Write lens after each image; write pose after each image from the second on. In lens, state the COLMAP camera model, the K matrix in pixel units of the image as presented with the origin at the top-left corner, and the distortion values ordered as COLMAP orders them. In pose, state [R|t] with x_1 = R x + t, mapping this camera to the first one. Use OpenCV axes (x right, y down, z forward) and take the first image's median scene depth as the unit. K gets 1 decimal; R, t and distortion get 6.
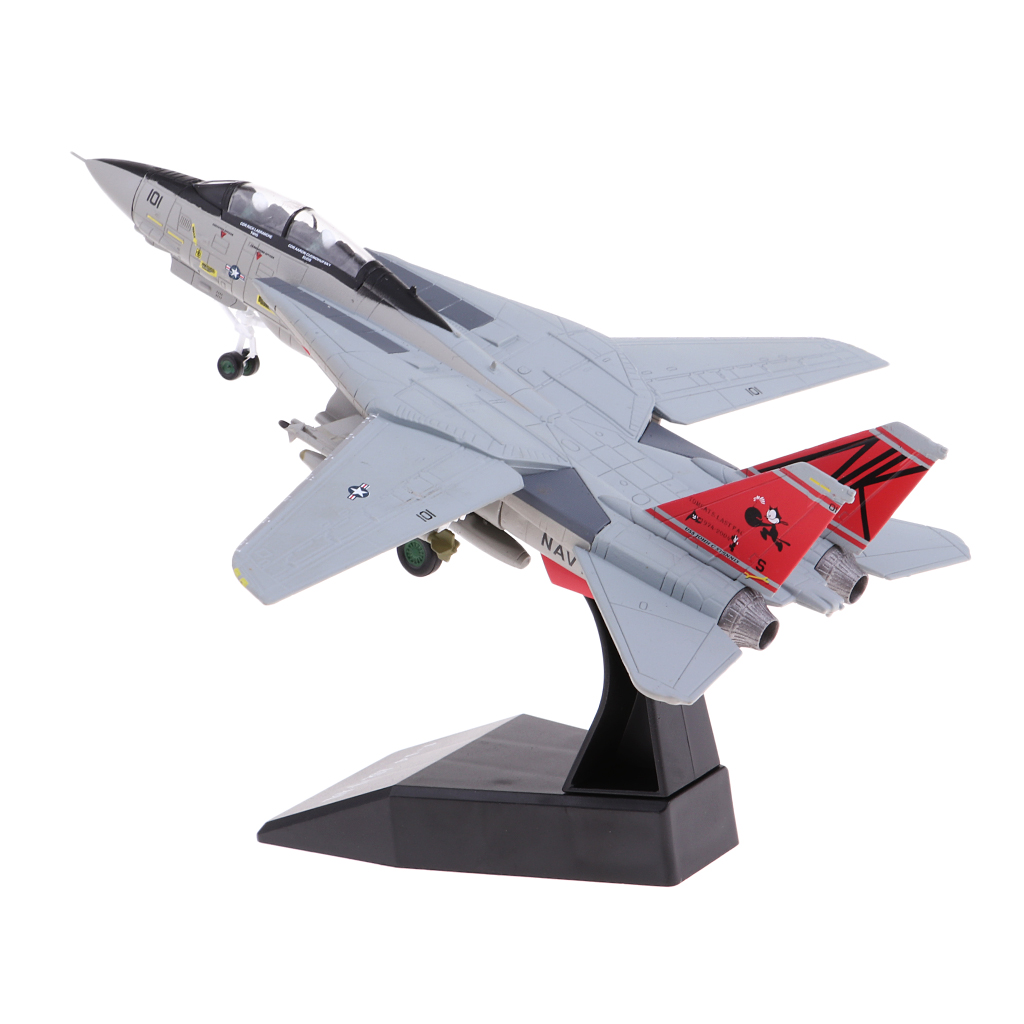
lens RADIAL K [[3266.0, 0, 512.0], [0, 3266.0, 512.0], [0, 0, 1]] dist [0.457292, -0.369297]
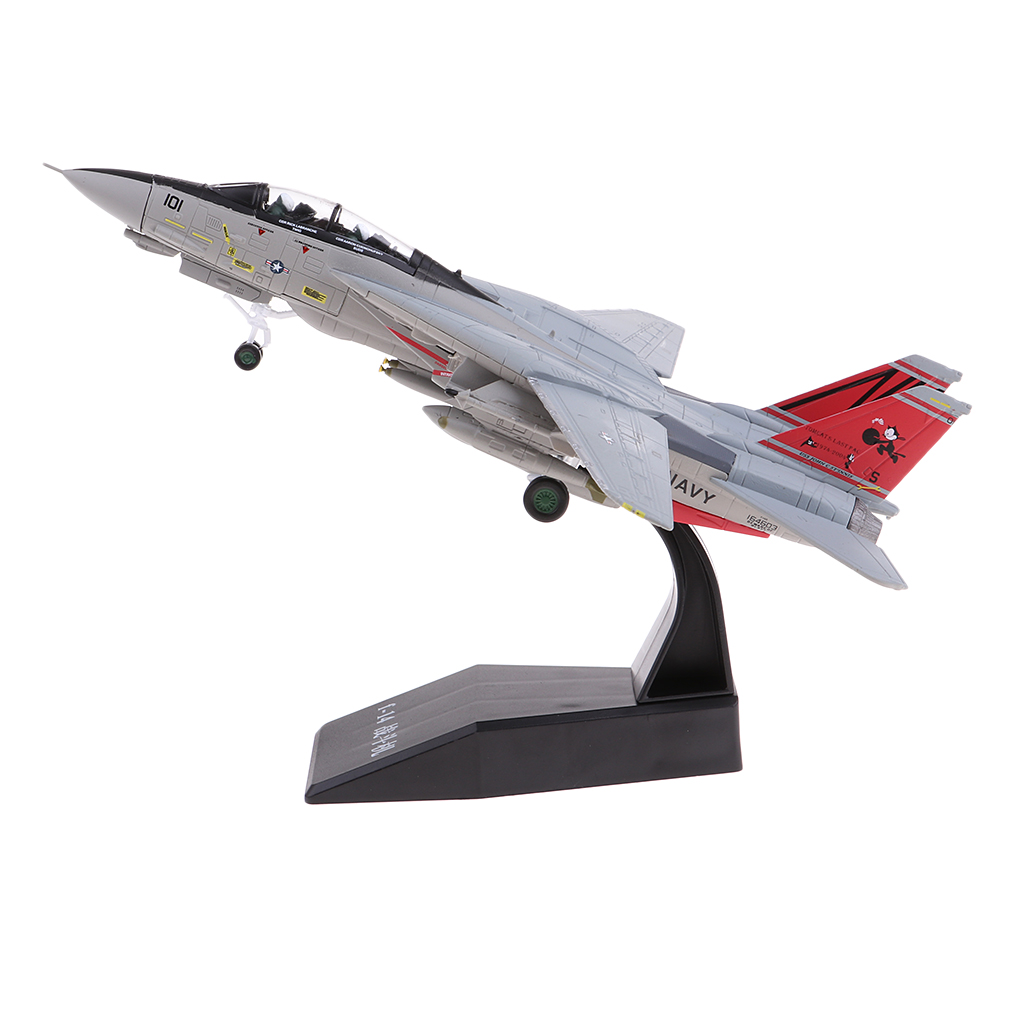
lens RADIAL K [[3266.0, 0, 512.0], [0, 3266.0, 512.0], [0, 0, 1]] dist [0.457292, -0.369297]
pose [[0.834263, -0.082876, 0.545102, -0.665519], [0.097437, 0.995239, 0.002190, 0.013028], [-0.542689, 0.051286, 0.838367, 0.068102]]
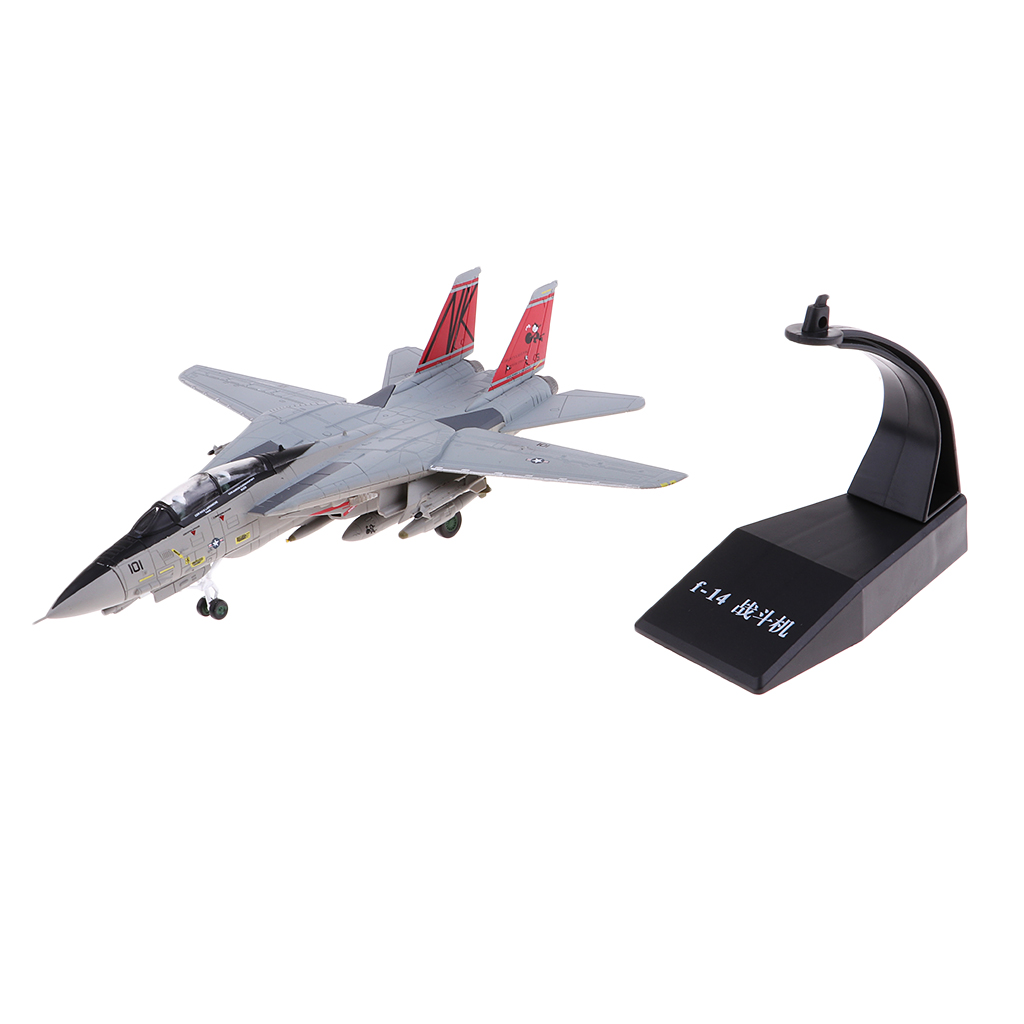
lens RADIAL K [[1767.5, 0, 512.0], [0, 1767.5, 512.0], [0, 0, 1]] dist [0.000555, -0.017808]
pose [[-0.025239, -0.637042, 0.770416, -0.697106], [0.542612, 0.638527, 0.545761, -0.448867], [-0.839604, 0.431812, 0.329551, 0.708540]]
